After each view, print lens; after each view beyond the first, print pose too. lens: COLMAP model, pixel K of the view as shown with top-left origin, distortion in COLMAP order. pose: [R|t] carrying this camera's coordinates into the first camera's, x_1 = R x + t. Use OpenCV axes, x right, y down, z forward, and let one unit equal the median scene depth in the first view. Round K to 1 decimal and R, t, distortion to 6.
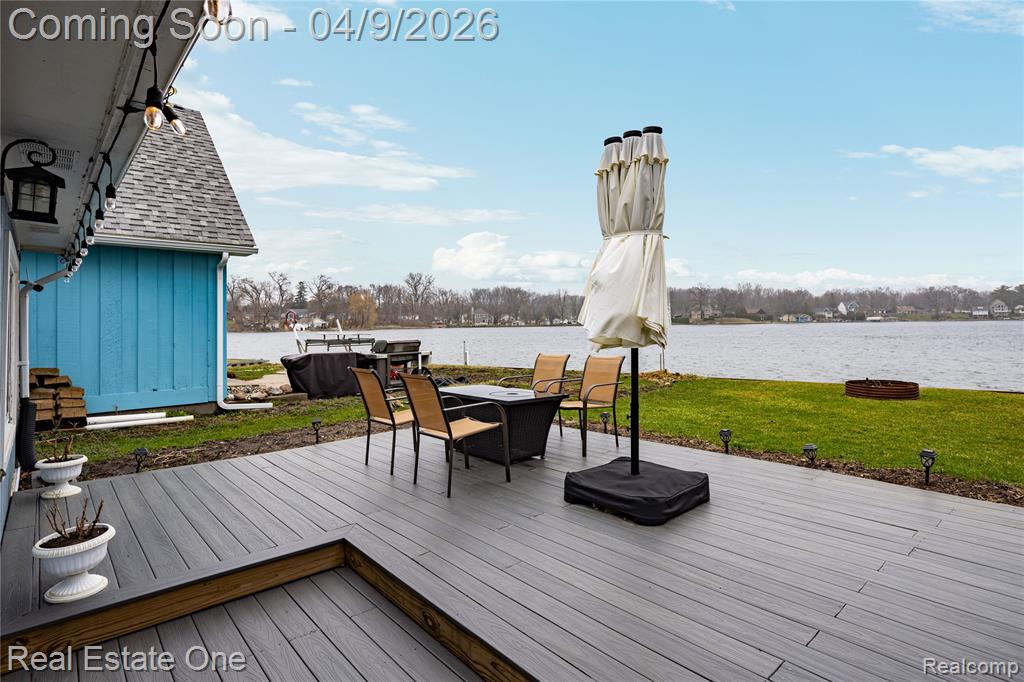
lens RADIAL K [[532.8, 0, 501.5], [0, 532.8, 322.0], [0, 0, 1]] dist [0.005055, -0.002012]
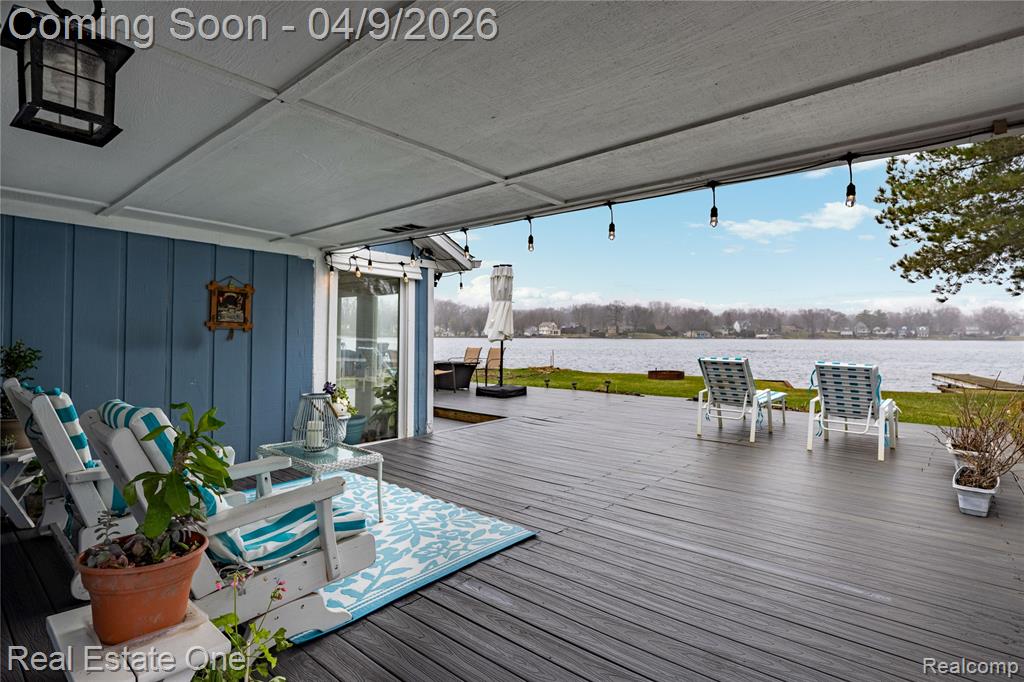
lens RADIAL K [[513.1, 0, 505.9], [0, 513.1, 339.4], [0, 0, 1]] dist [-0.000913, -0.002076]
pose [[0.989368, 0.017191, 0.144413, -0.024759], [-0.018843, 0.999772, 0.010083, 0.002388], [-0.144207, -0.012697, 0.989466, -0.342093]]
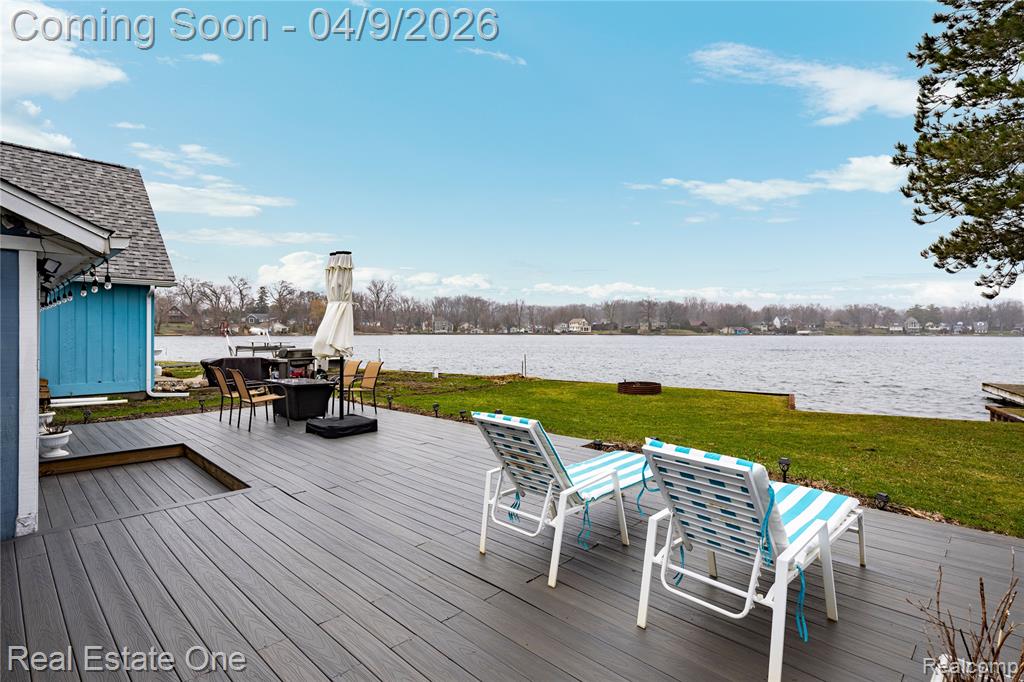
lens RADIAL K [[513.1, 0, 502.3], [0, 513.1, 340.3], [0, 0, 1]] dist [-0.000913, -0.002076]
pose [[0.996951, 0.015443, 0.076490, 0.146682], [-0.016989, 0.999663, 0.019610, -0.013308], [-0.076161, -0.020849, 0.996878, -0.205906]]
